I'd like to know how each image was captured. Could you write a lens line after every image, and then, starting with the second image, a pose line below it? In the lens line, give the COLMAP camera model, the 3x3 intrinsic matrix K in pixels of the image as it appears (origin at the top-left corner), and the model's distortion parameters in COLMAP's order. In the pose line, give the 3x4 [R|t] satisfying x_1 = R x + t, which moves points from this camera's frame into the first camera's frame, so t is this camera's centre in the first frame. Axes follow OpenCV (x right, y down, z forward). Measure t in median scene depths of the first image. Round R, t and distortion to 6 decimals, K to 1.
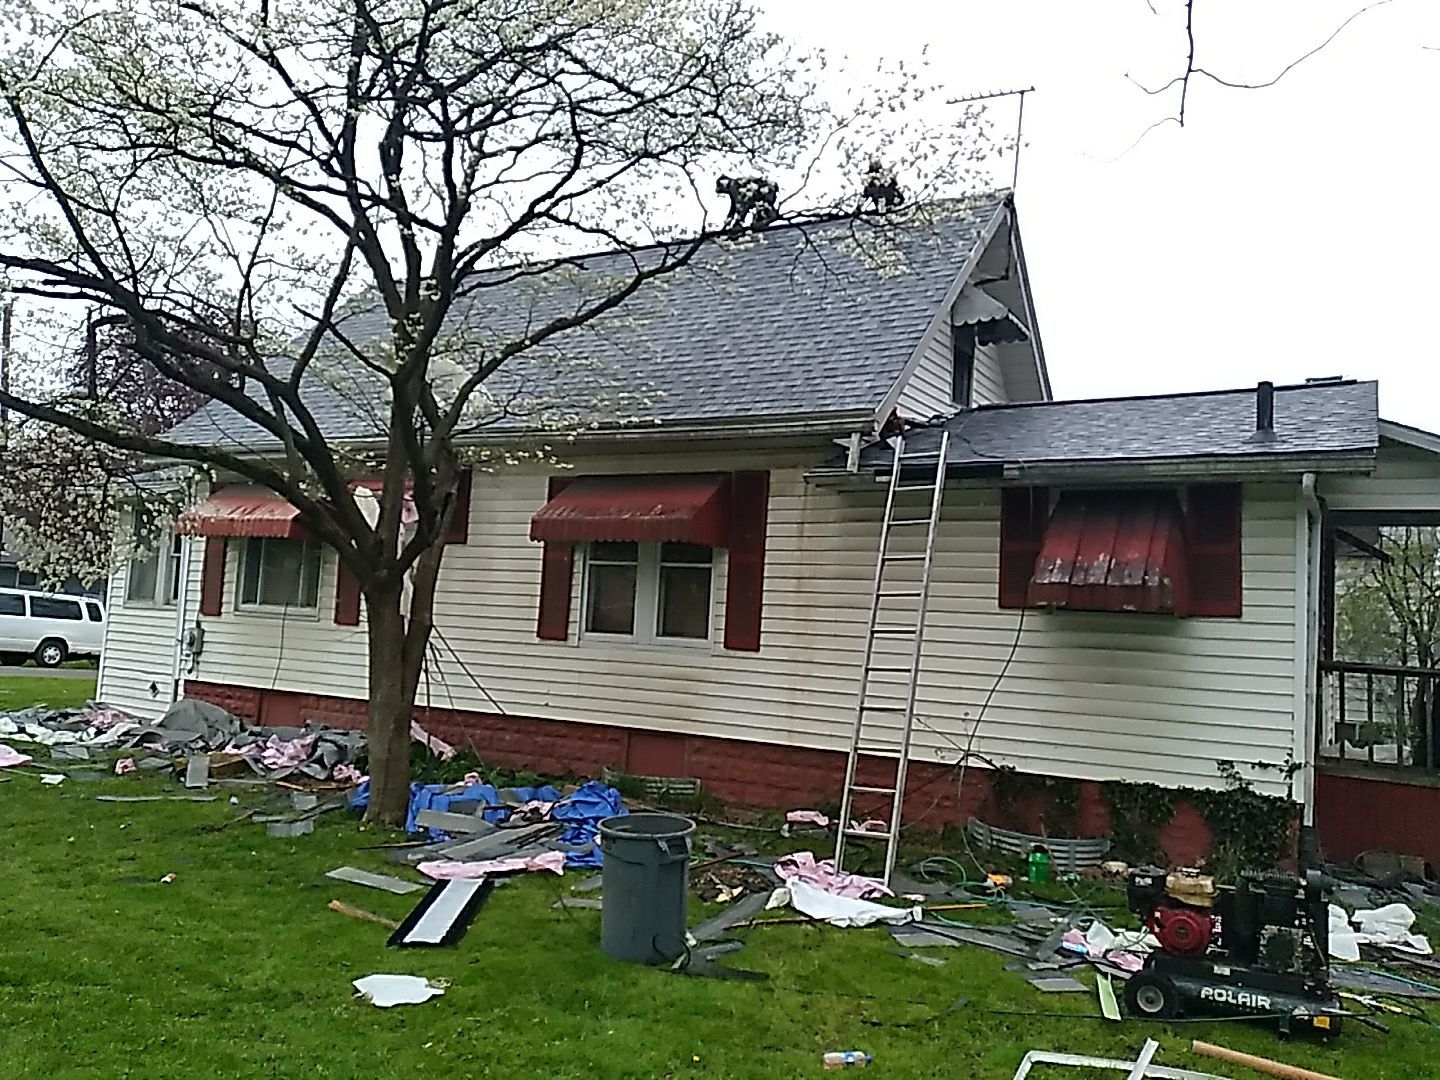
lens RADIAL K [[1107.6, 0, 721.7], [0, 1107.6, 538.3], [0, 0, 1]] dist [0.036861, -0.065156]
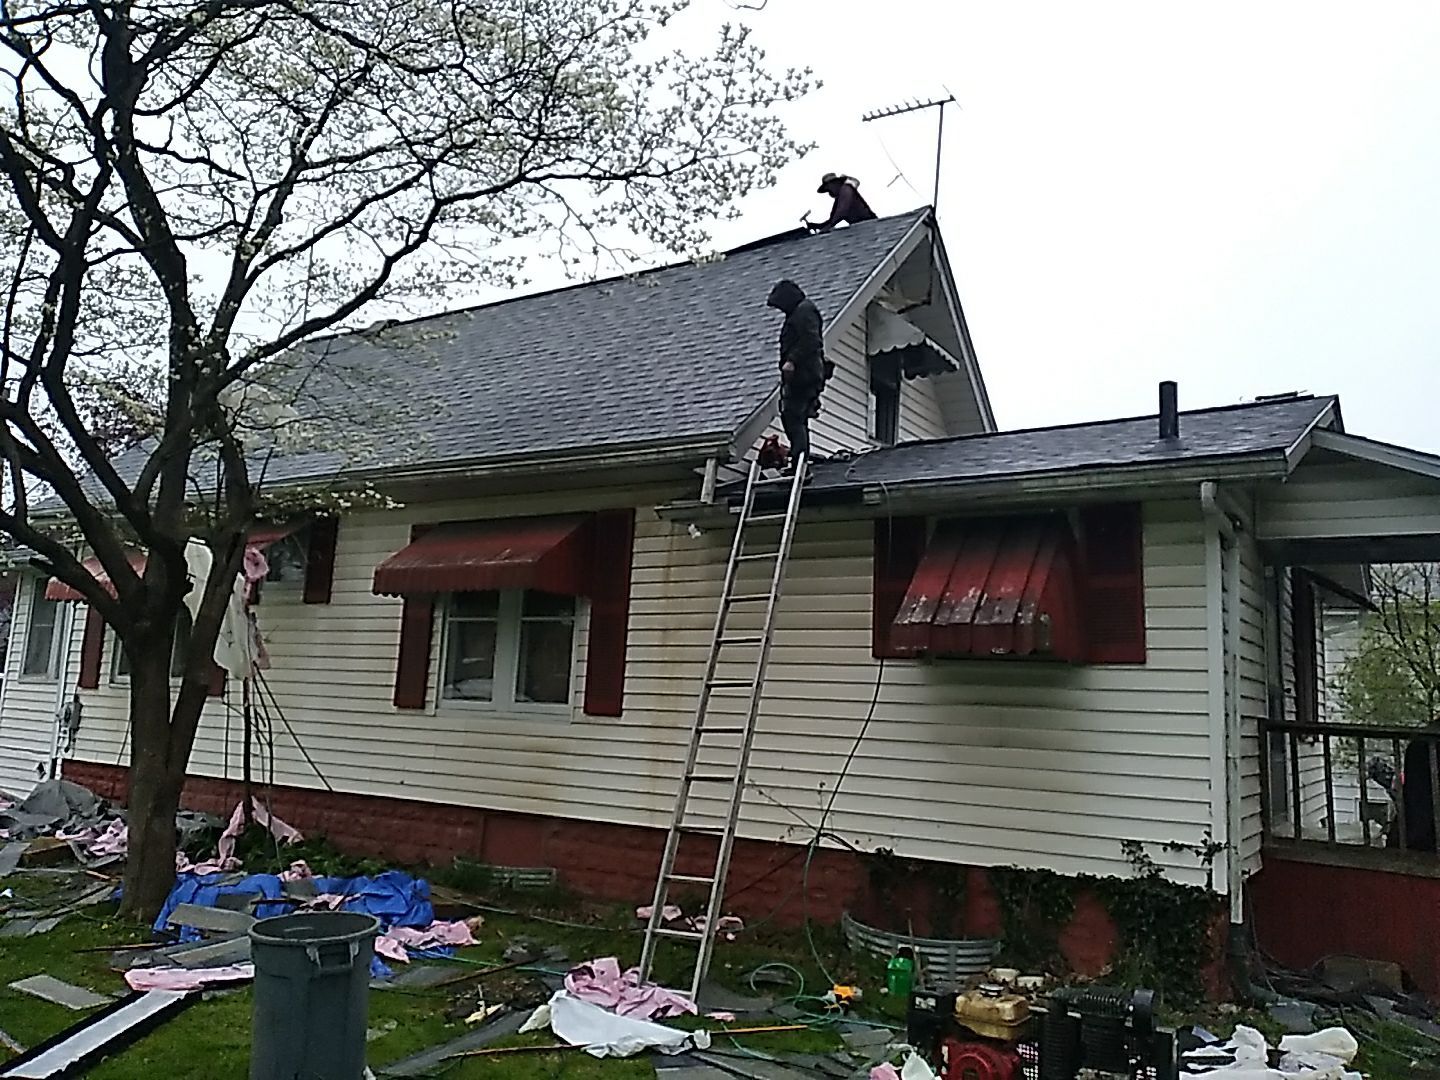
lens RADIAL K [[1107.6, 0, 726.4], [0, 1107.6, 540.1], [0, 0, 1]] dist [0.036861, -0.065156]
pose [[0.998946, -0.015139, -0.043332, 0.176402], [0.011857, 0.997112, -0.075010, 0.034606], [0.044342, 0.074417, 0.996241, 0.146510]]
